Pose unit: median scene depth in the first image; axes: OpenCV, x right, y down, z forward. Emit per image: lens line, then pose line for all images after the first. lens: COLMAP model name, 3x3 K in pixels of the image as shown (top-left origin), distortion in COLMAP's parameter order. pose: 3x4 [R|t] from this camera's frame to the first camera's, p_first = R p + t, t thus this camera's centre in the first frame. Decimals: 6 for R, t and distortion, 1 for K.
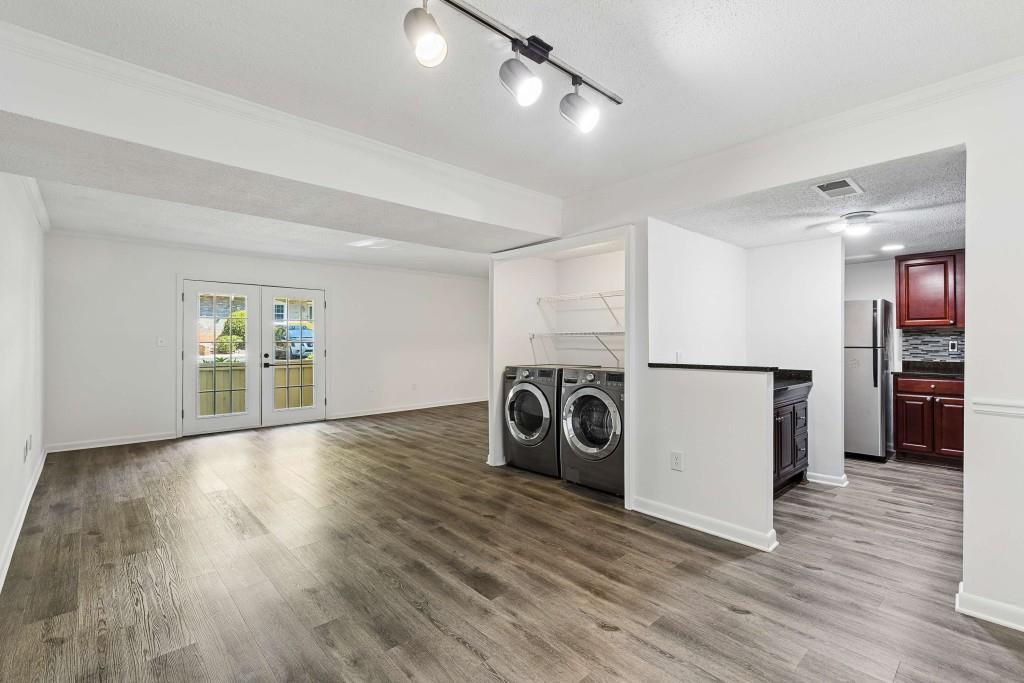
lens RADIAL K [[461.5, 0, 514.1], [0, 461.5, 339.5], [0, 0, 1]] dist [0.008752, -0.003181]
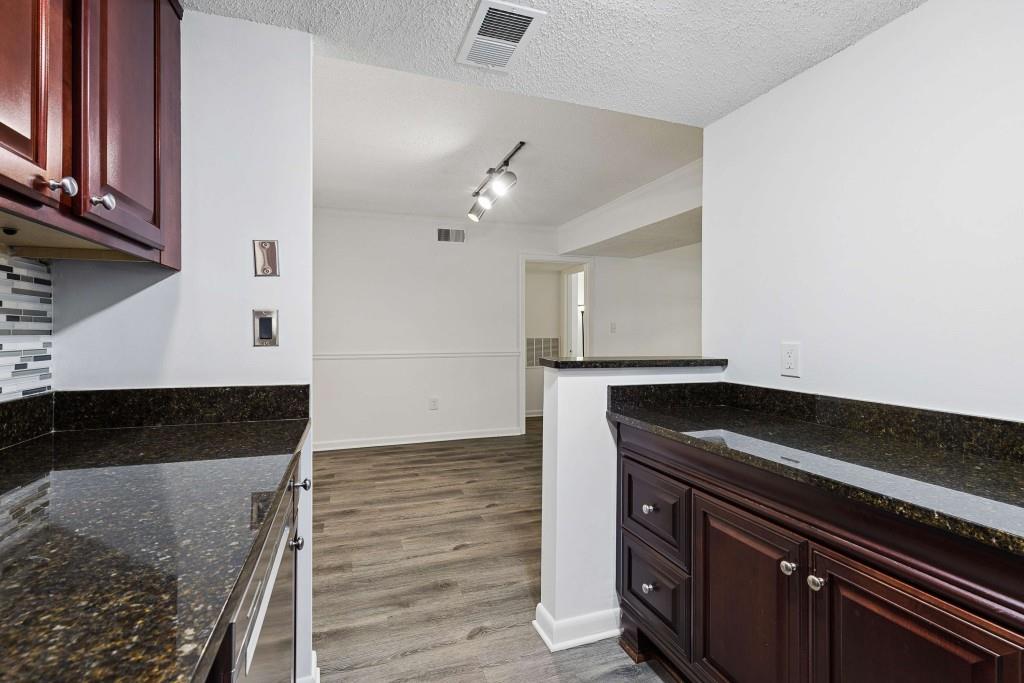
lens RADIAL K [[461.5, 0, 512.0], [0, 461.5, 329.0], [0, 0, 1]] dist [0.008752, -0.003181]
pose [[-0.393074, -0.006637, -0.919483, 0.744458], [-0.001333, 0.999977, -0.006648, 0.016065], [0.919506, -0.001388, -0.393074, 0.772615]]
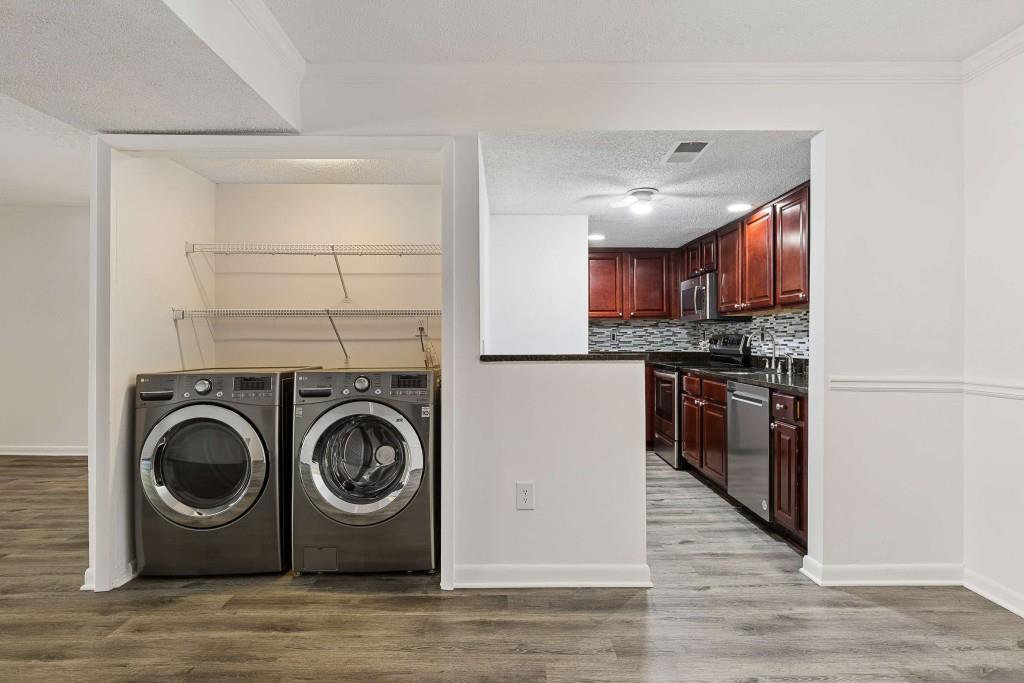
lens RADIAL K [[564.2, 0, 513.4], [0, 564.2, 334.9], [0, 0, 1]] dist [0.006679, -0.000810]
pose [[0.667588, 0.006173, 0.744505, -0.206407], [-0.000619, 0.999970, -0.007736, 0.021811], [-0.744530, 0.004703, 0.667572, 0.328008]]
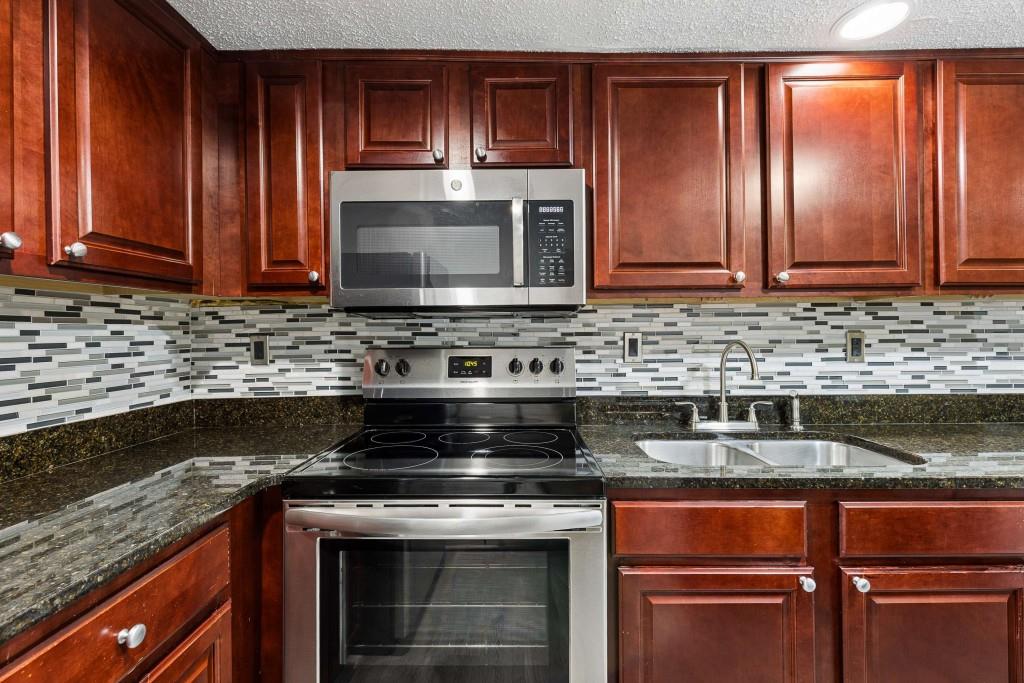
lens RADIAL K [[461.5, 0, 516.7], [0, 461.5, 330.7], [0, 0, 1]] dist [0.008752, -0.003181]
pose [[-0.734442, 0.008544, 0.678618, 0.716280], [0.007025, 0.999963, -0.004986, -0.000728], [-0.678635, 0.001106, -0.734475, 1.048298]]
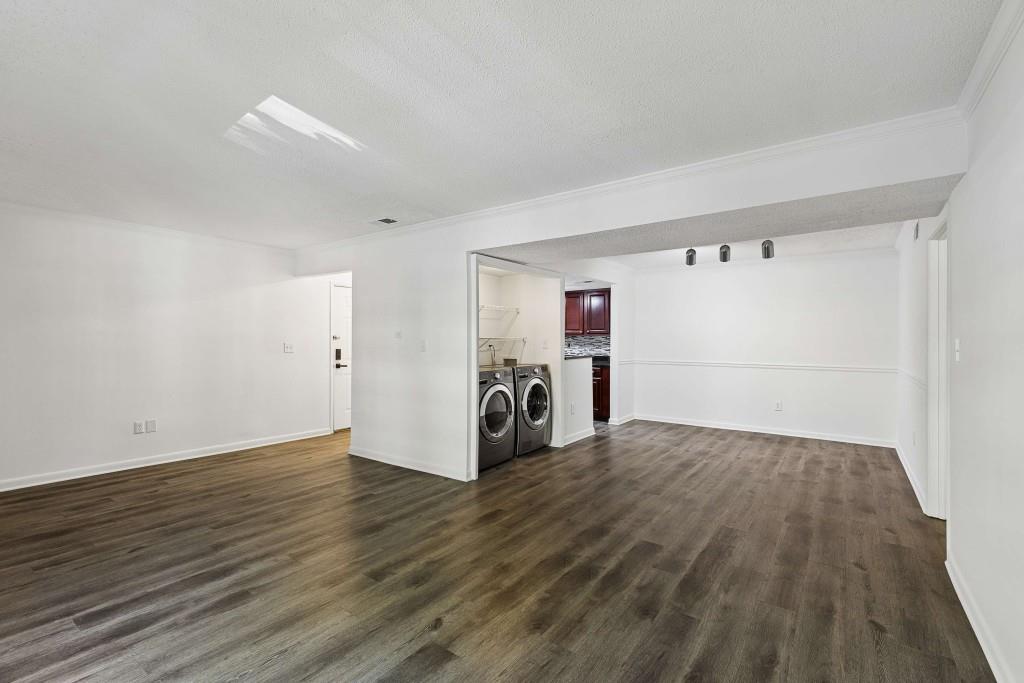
lens RADIAL K [[461.5, 0, 513.5], [0, 461.5, 338.7], [0, 0, 1]] dist [0.008752, -0.003181]
pose [[-0.199041, -0.000591, 0.979991, -1.026388], [-0.002417, 0.999997, 0.000112, -0.013361], [-0.979988, -0.002346, -0.199041, 1.161447]]
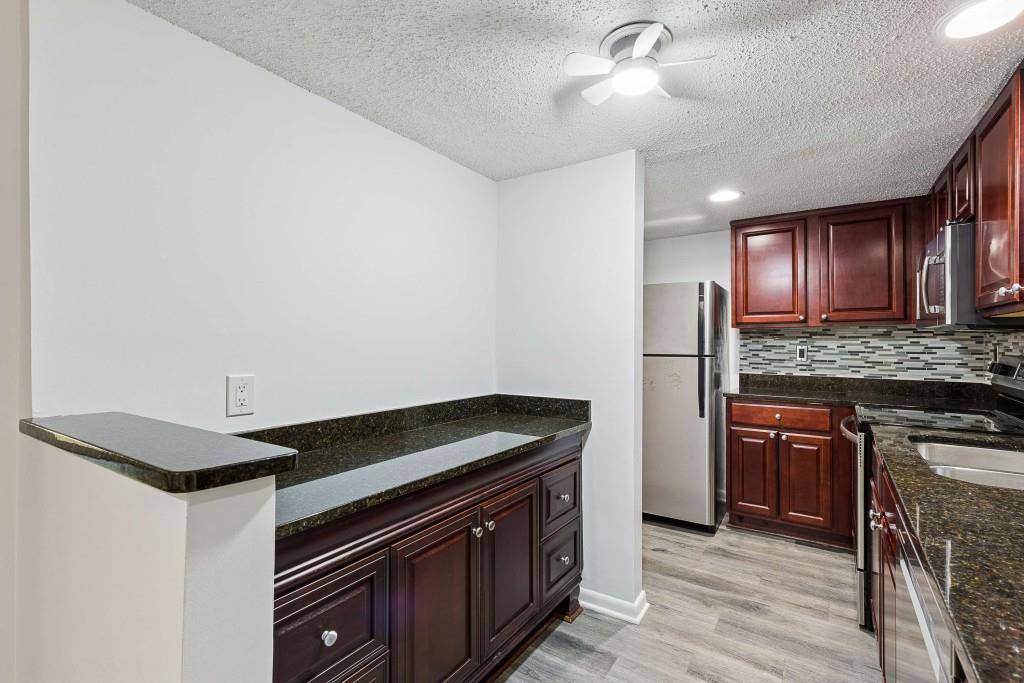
lens RADIAL K [[461.5, 0, 512.9], [0, 461.5, 341.6], [0, 0, 1]] dist [0.008752, -0.003181]
pose [[0.974501, 0.003966, 0.224350, 0.408026], [-0.004165, 0.999991, 0.000415, -0.001760], [-0.224347, -0.001339, 0.974509, 0.465778]]
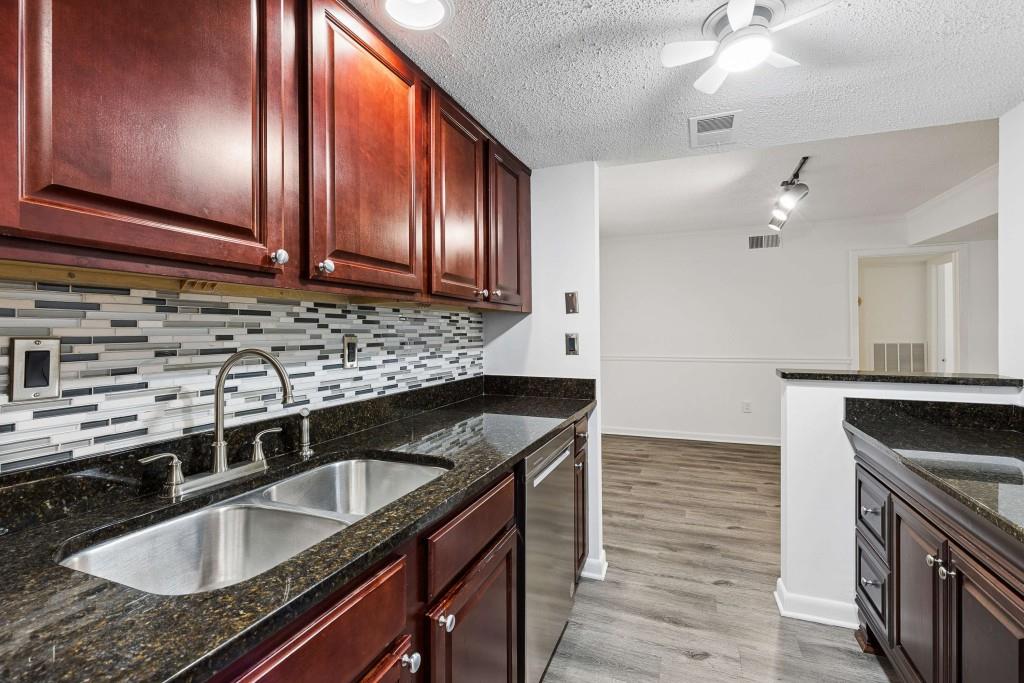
lens RADIAL K [[461.5, 0, 516.4], [0, 461.5, 328.0], [0, 0, 1]] dist [0.008752, -0.003181]
pose [[-0.900828, 0.002463, -0.434170, 0.812975], [0.007667, 0.999918, -0.010234, -0.001319], [0.434109, -0.012548, -0.900773, 0.956502]]
